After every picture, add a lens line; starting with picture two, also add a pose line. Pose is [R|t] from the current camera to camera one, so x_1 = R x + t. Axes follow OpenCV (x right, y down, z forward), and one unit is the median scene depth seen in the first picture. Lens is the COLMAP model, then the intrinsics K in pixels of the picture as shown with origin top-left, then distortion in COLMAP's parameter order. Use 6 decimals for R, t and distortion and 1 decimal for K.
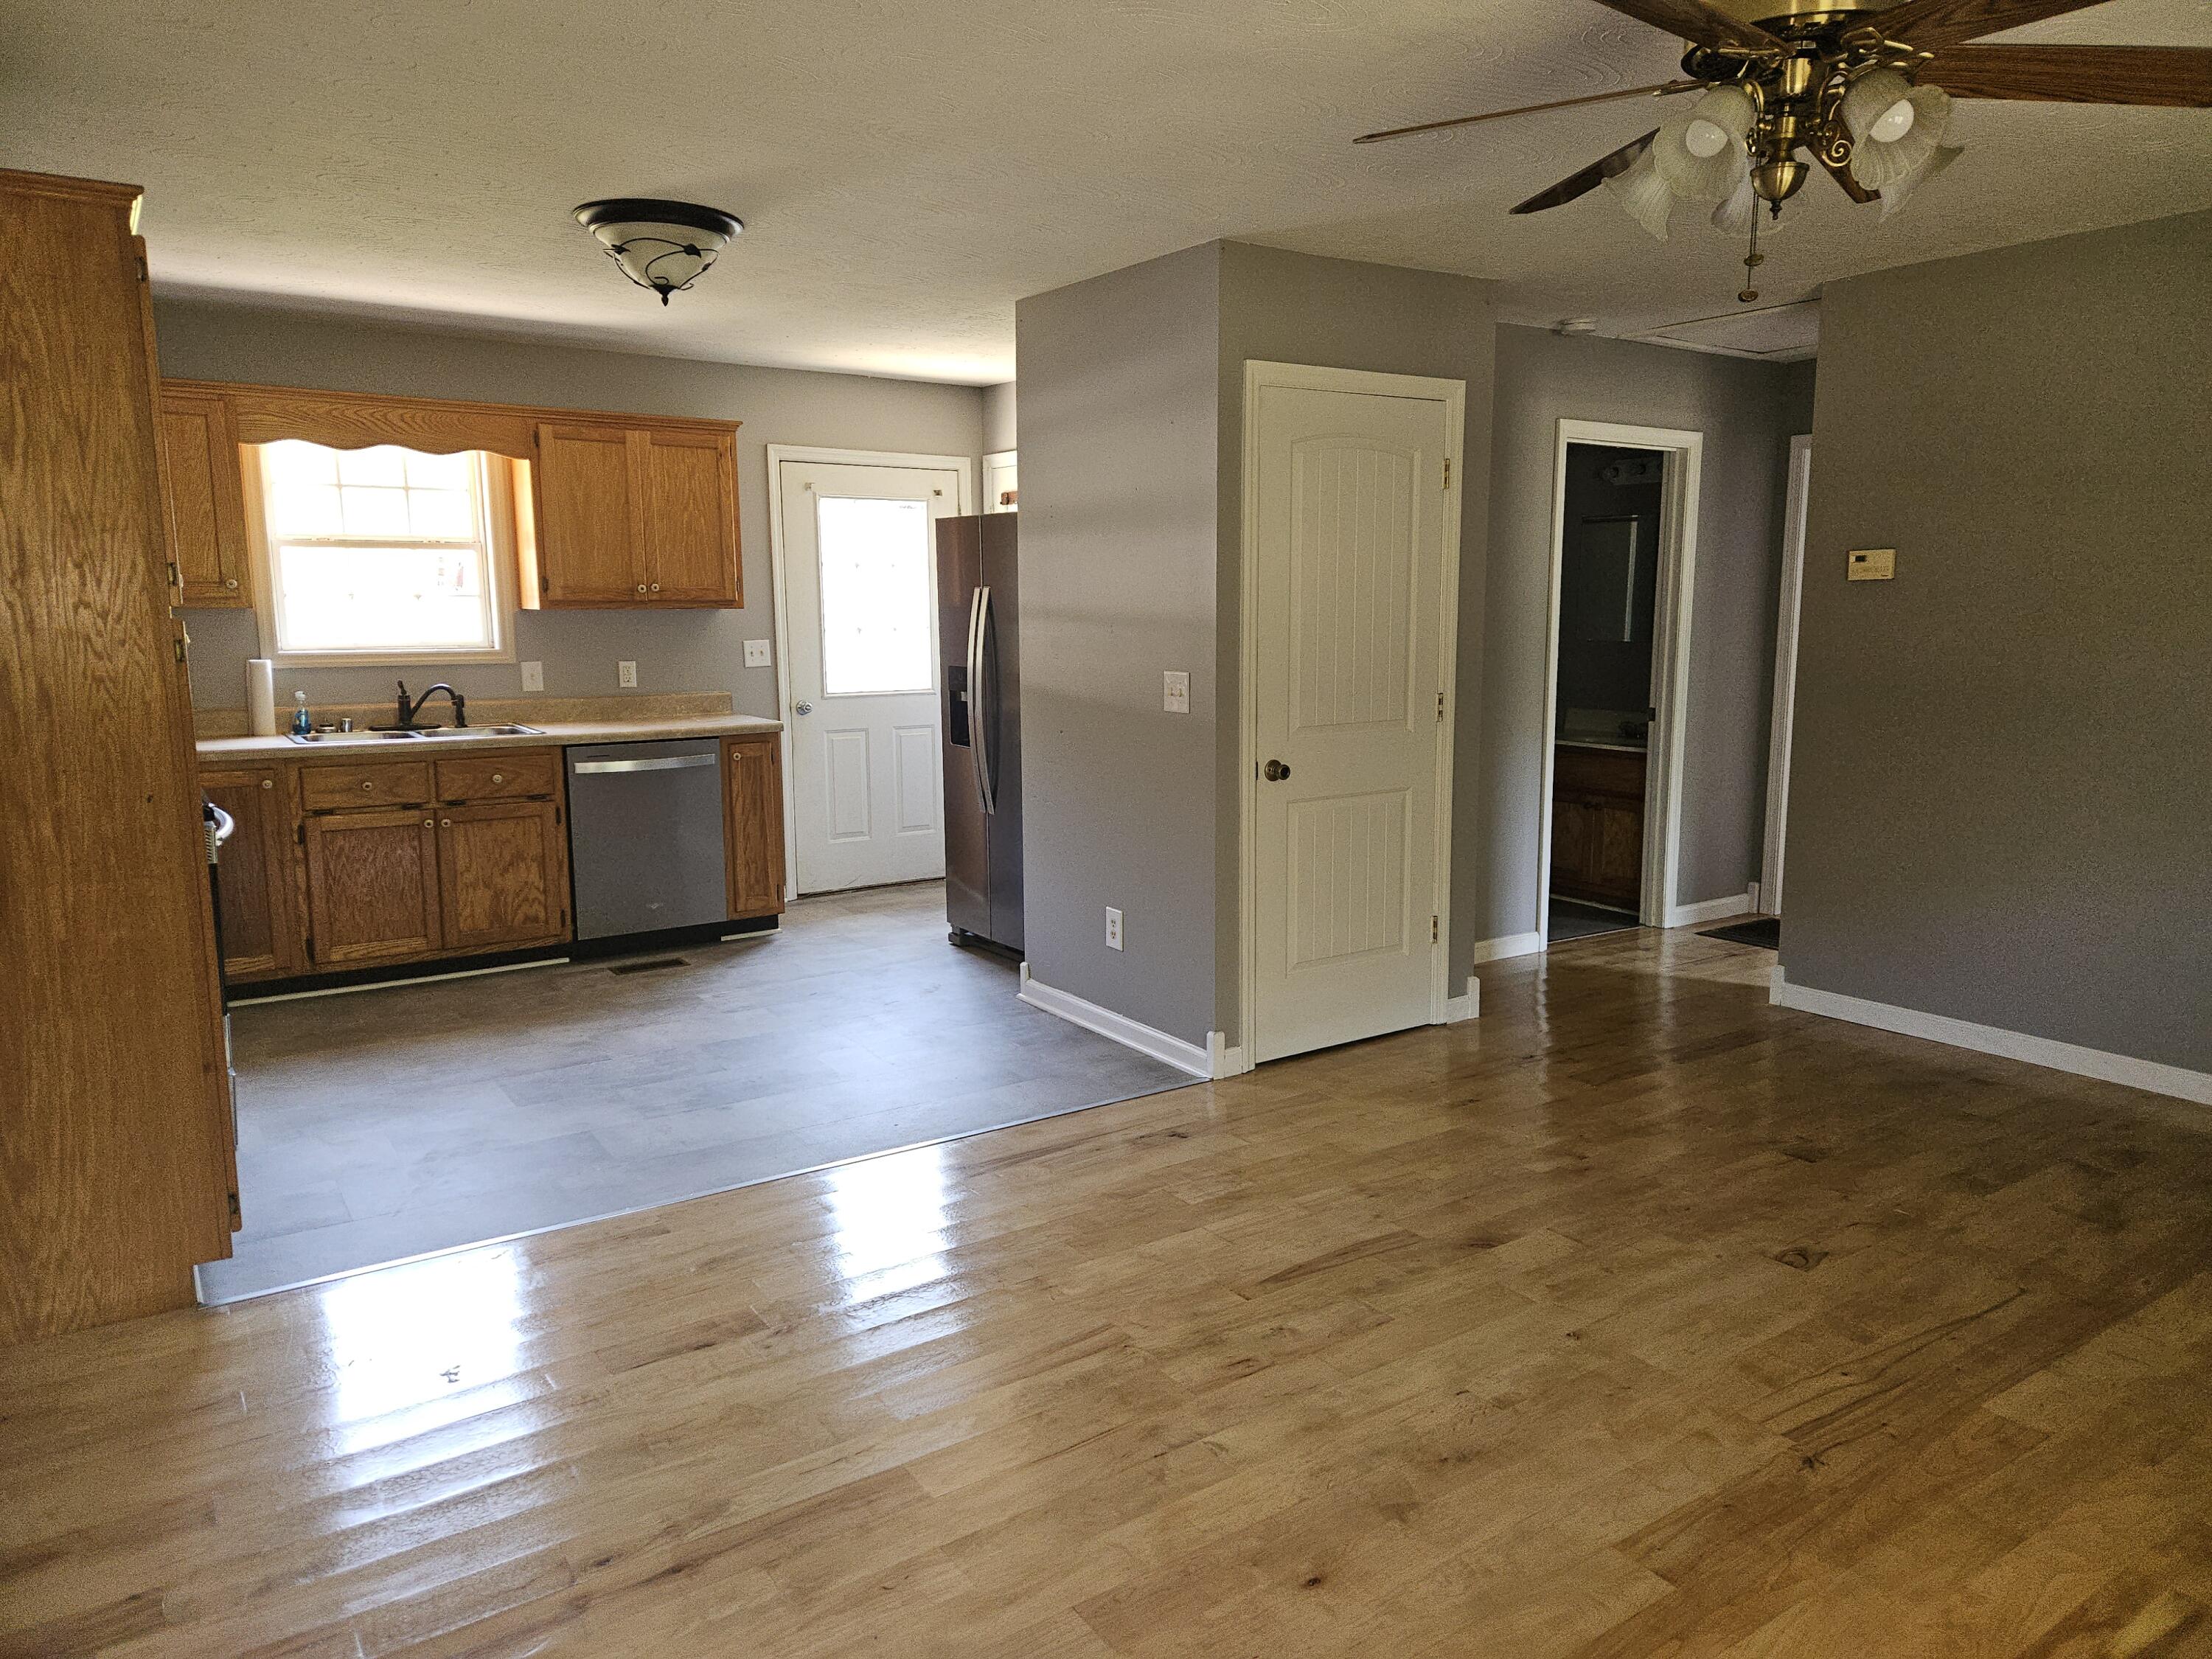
lens RADIAL K [[1474.3, 0, 1112.8], [0, 1474.3, 816.5], [0, 0, 1]] dist [0.078283, -0.062632]
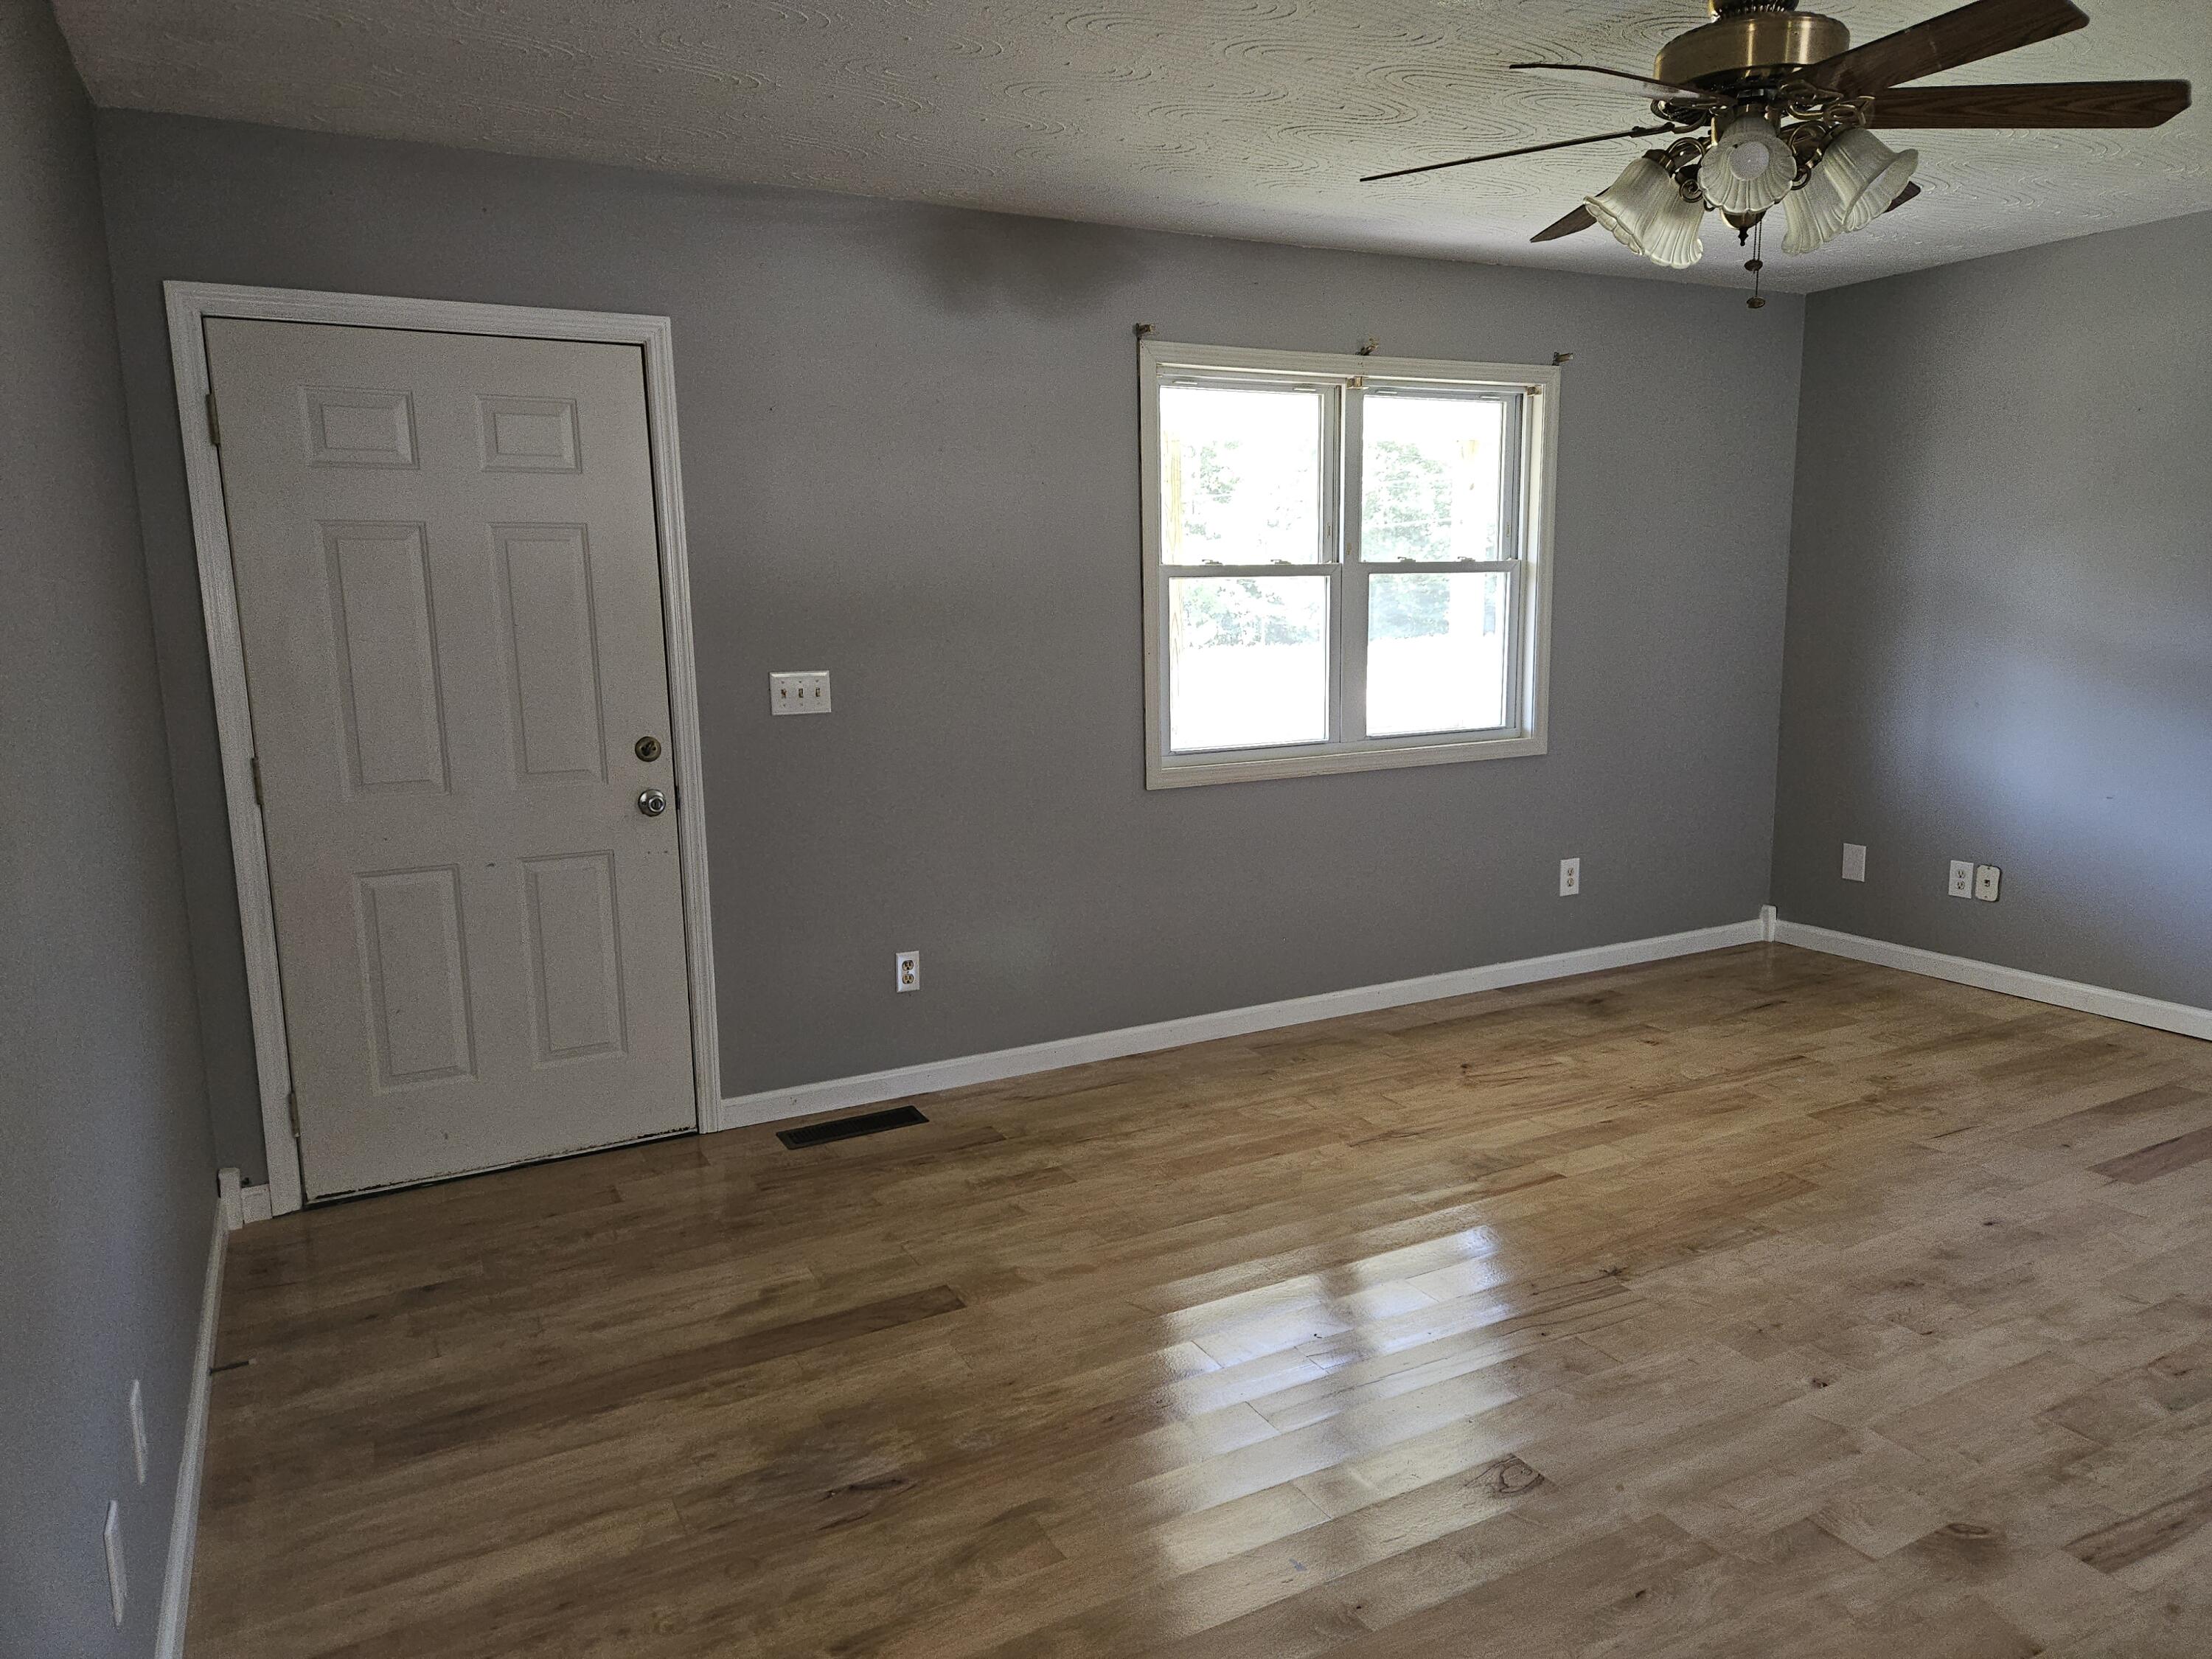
lens RADIAL K [[1474.3, 0, 1108.5], [0, 1474.3, 832.4], [0, 0, 1]] dist [0.078283, -0.062632]
pose [[-0.993782, 0.005544, 0.111202, 0.328585], [0.039220, 0.952174, 0.303029, -0.140816], [-0.104203, 0.305506, -0.946471, 0.934295]]
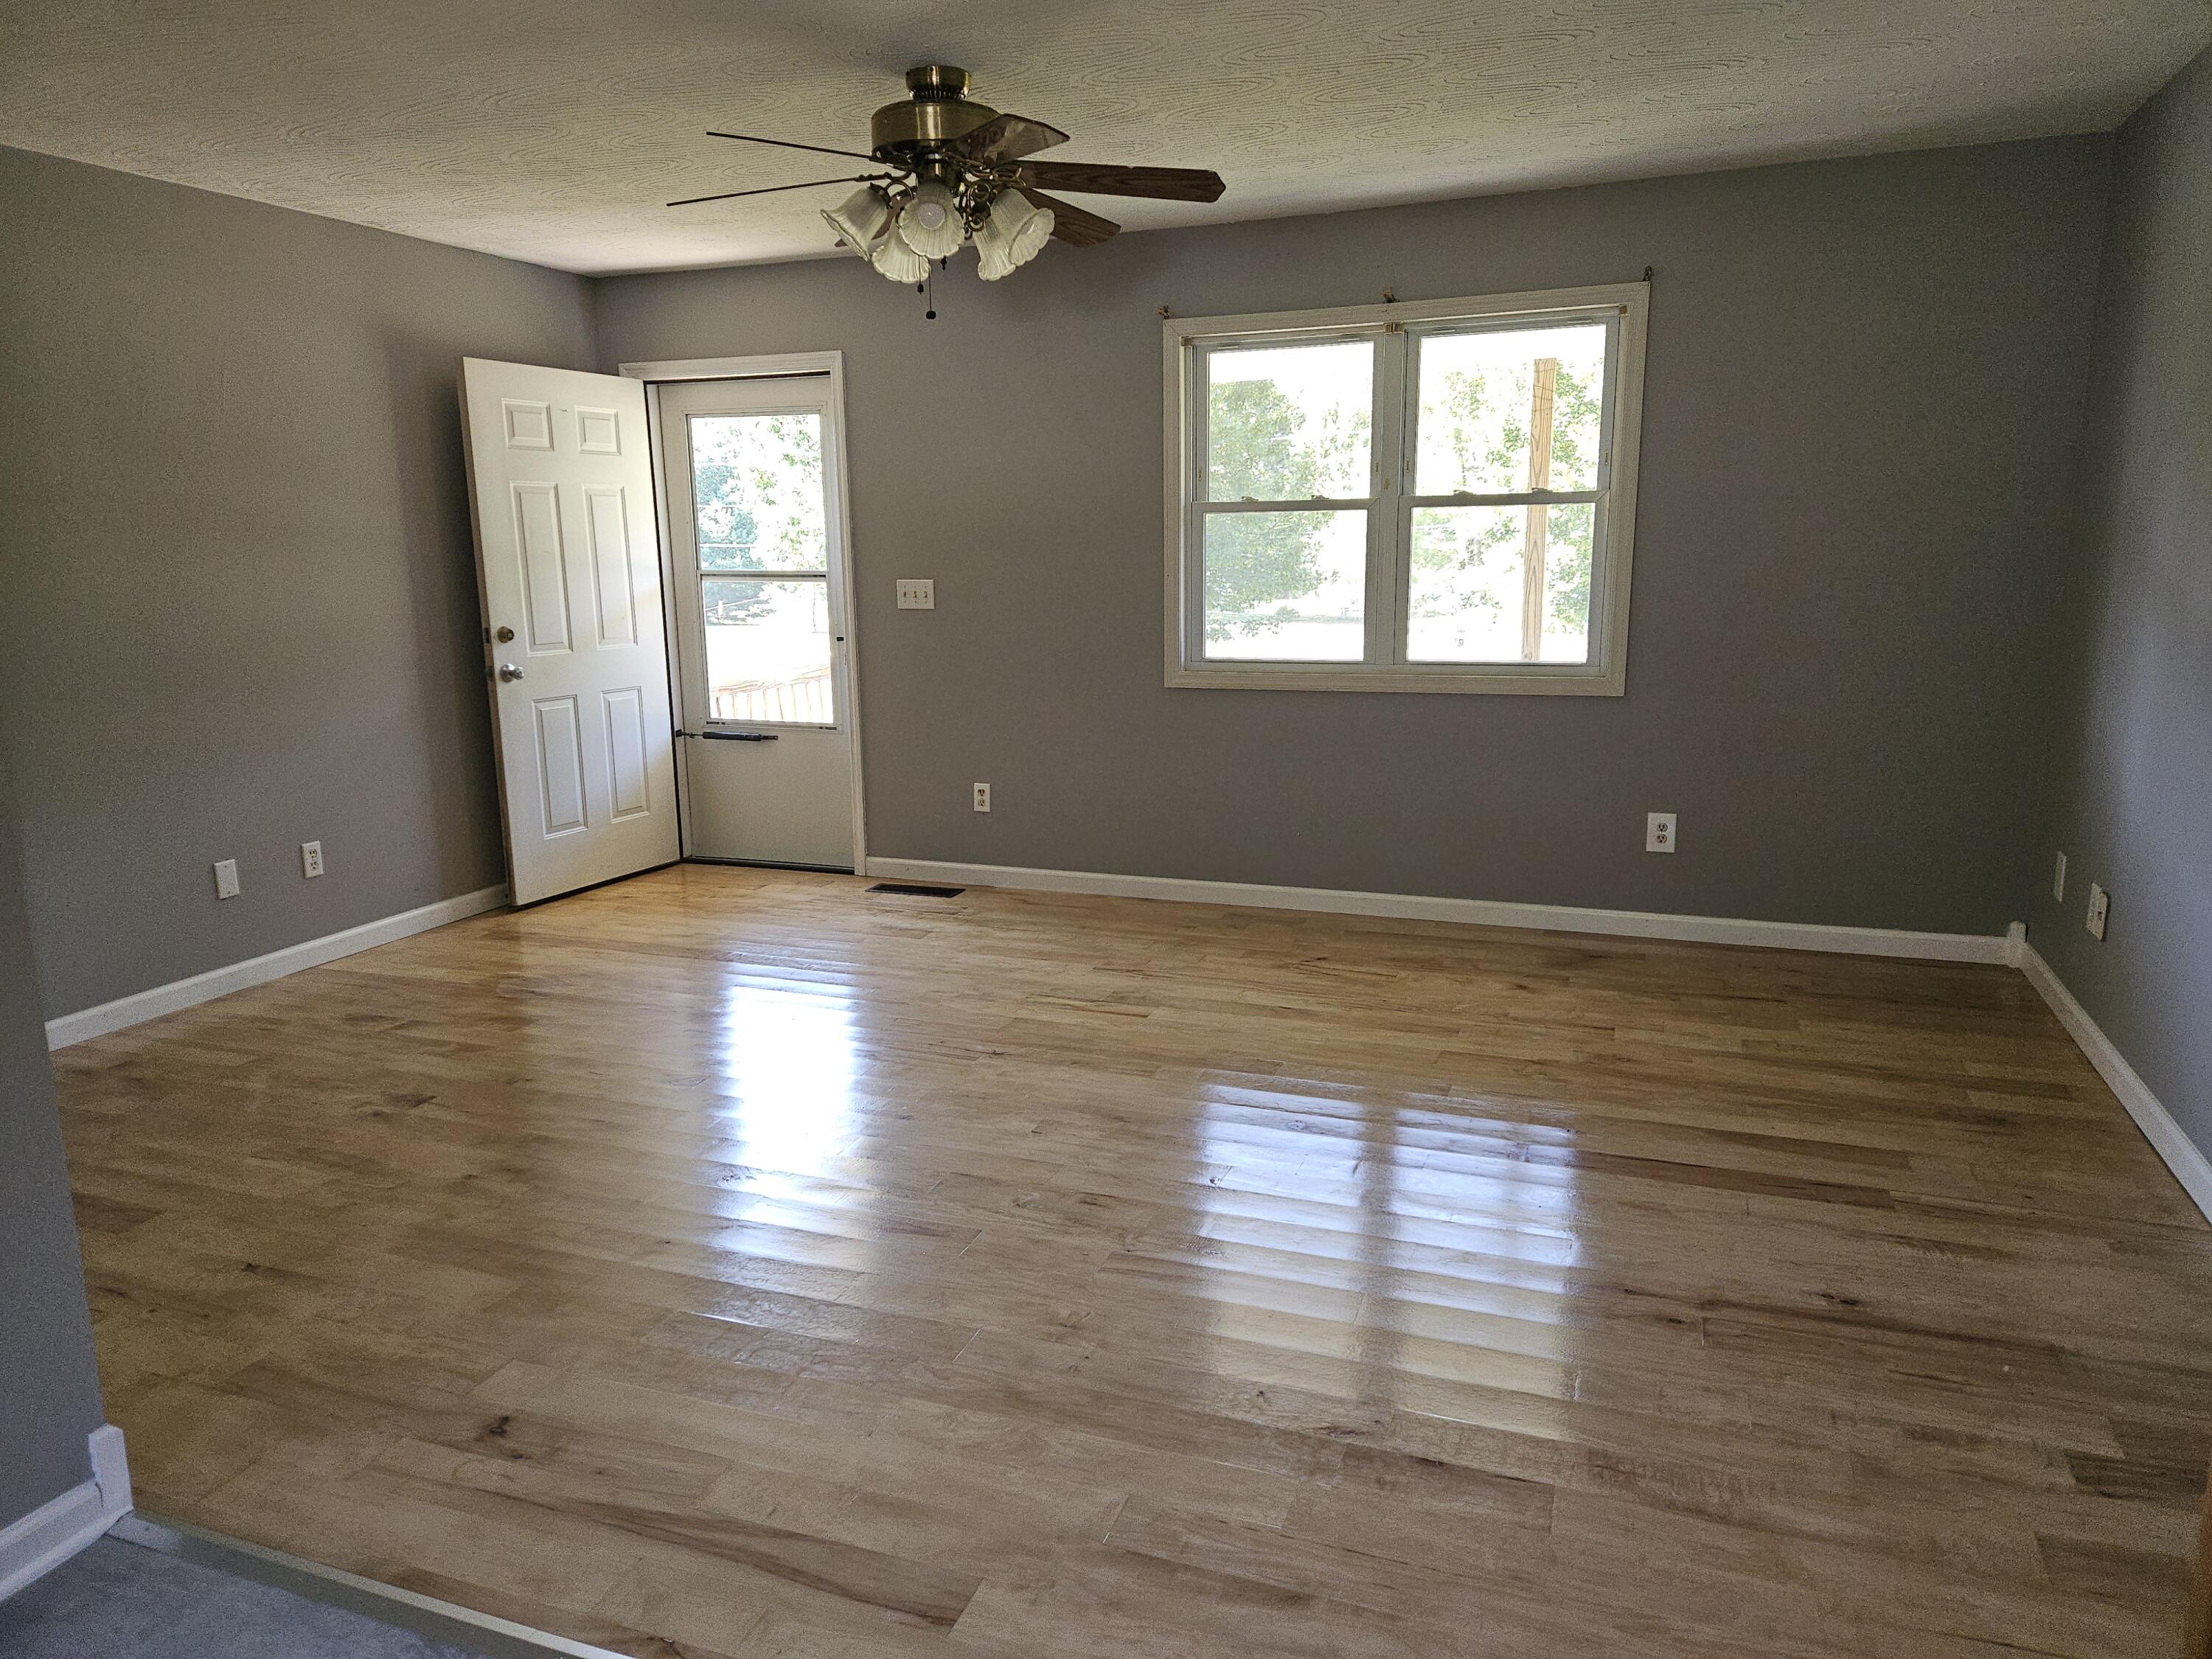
lens RADIAL K [[1474.3, 0, 1097.2], [0, 1474.3, 829.8], [0, 0, 1]] dist [0.078283, -0.062632]
pose [[-0.565871, -0.146300, 0.811410, -0.389456], [0.139204, 0.953050, 0.268918, -0.101117], [-0.812658, 0.265125, -0.518938, 0.745819]]
